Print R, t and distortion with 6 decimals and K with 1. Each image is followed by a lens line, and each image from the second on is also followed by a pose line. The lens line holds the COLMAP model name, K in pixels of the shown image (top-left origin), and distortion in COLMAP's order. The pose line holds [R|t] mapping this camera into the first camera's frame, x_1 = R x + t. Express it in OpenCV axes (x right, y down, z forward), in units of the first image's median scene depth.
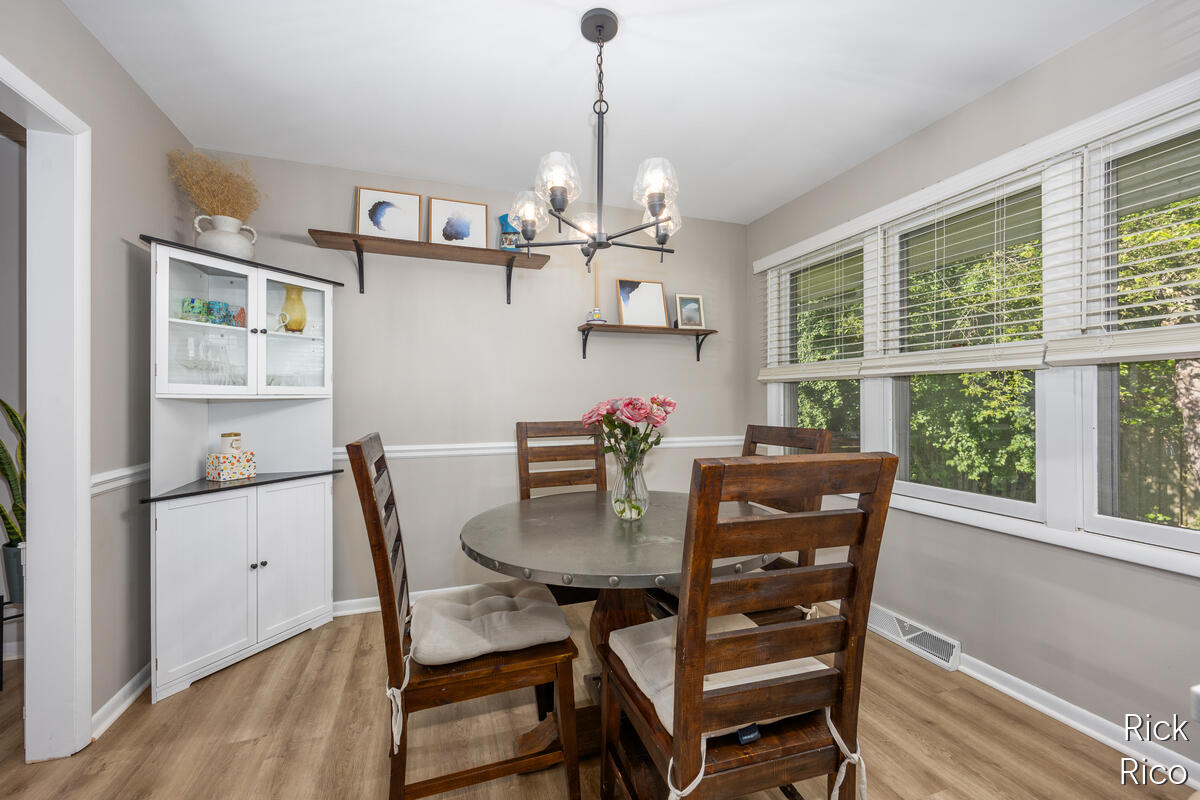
lens RADIAL K [[491.5, 0, 600.0], [0, 491.5, 400.0], [0, 0, 1]] dist [0.015102, -0.000070]
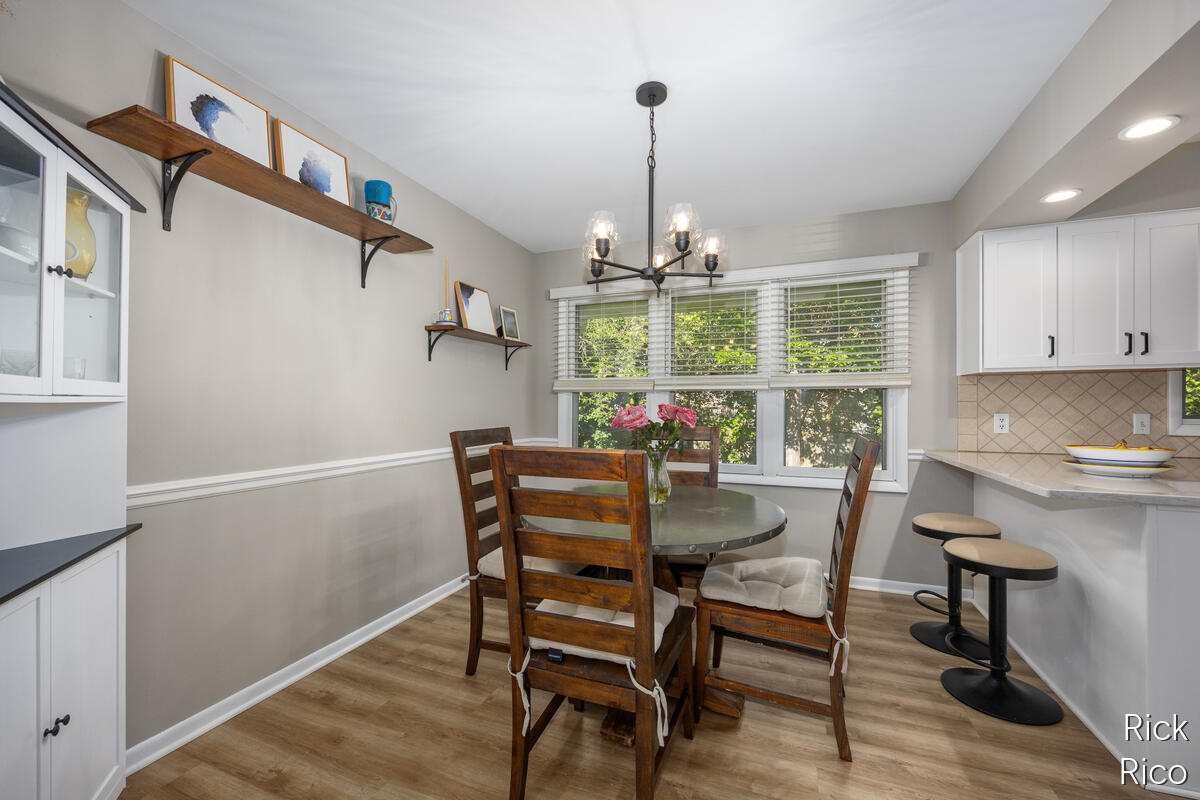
lens RADIAL K [[479.0, 0, 595.5], [0, 479.0, 405.4], [0, 0, 1]] dist [0.000095, -0.000094]
pose [[0.648252, 0.005294, 0.761408, -0.589020], [-0.005443, 0.999982, -0.002319, -0.001108], [-0.761407, -0.002641, 0.648269, 0.213304]]
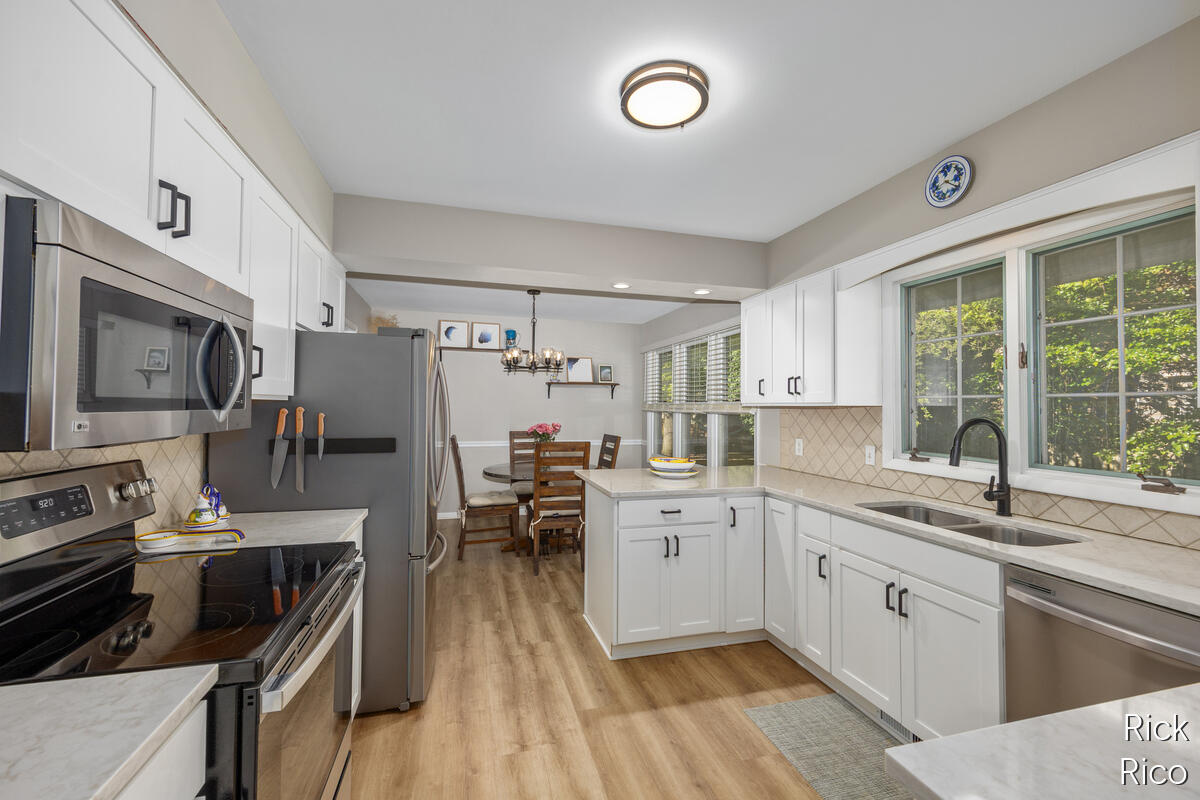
lens RADIAL K [[479.0, 0, 595.5], [0, 479.0, 405.4], [0, 0, 1]] dist [0.000095, -0.000094]
pose [[0.997699, 0.010393, -0.066992, 0.322475], [-0.010353, 0.999946, 0.000941, -0.070185], [0.066998, -0.000245, 0.997753, -1.014608]]
